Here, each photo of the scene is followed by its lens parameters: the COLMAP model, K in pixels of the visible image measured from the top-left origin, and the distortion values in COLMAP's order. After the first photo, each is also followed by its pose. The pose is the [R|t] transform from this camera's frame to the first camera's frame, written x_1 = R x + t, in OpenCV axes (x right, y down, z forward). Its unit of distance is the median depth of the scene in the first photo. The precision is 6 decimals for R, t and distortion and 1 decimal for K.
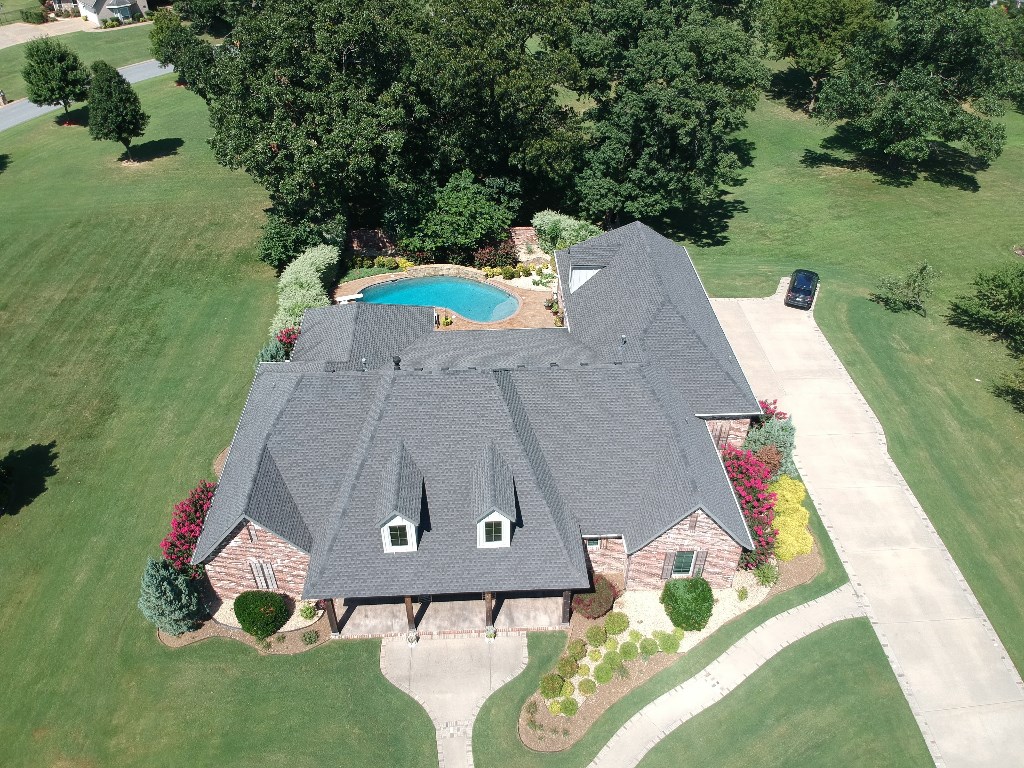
lens RADIAL K [[736.6, 0, 510.1], [0, 736.6, 381.0], [0, 0, 1]] dist [0.122099, -0.147092]
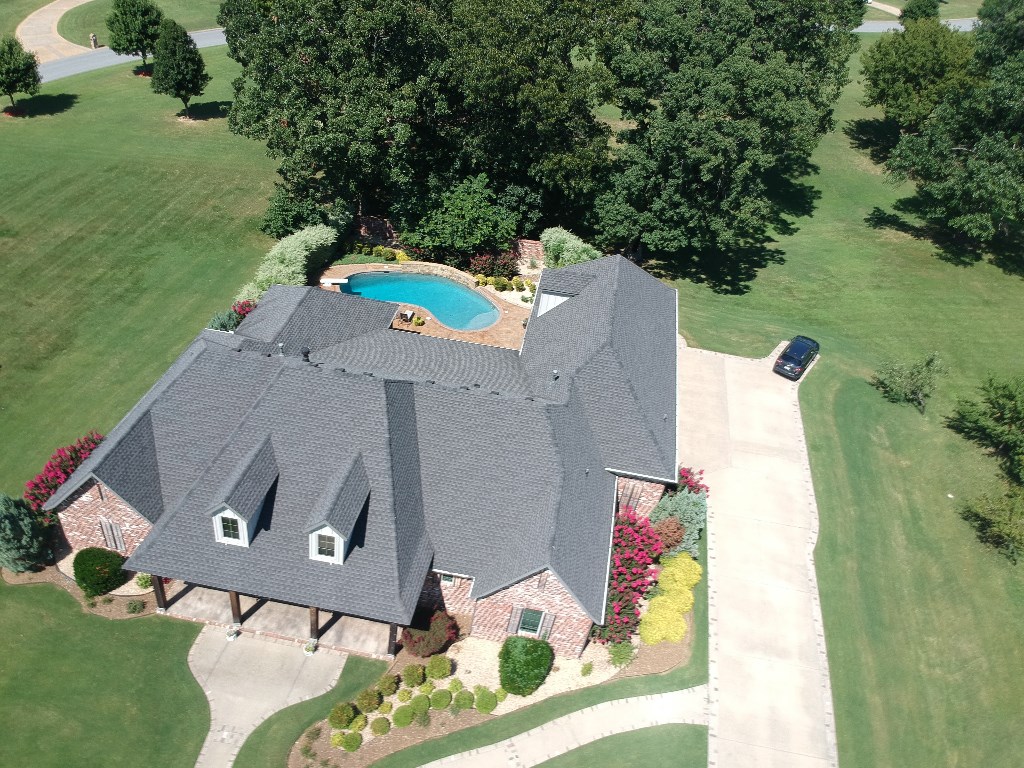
lens RADIAL K [[729.3, 0, 515.4], [0, 729.3, 386.6], [0, 0, 1]] dist [0.116778, -0.140211]
pose [[0.969453, 0.193308, -0.150972, 0.197497], [-0.192000, 0.981118, 0.023334, -0.042067], [0.152632, 0.006365, 0.988263, 0.053149]]
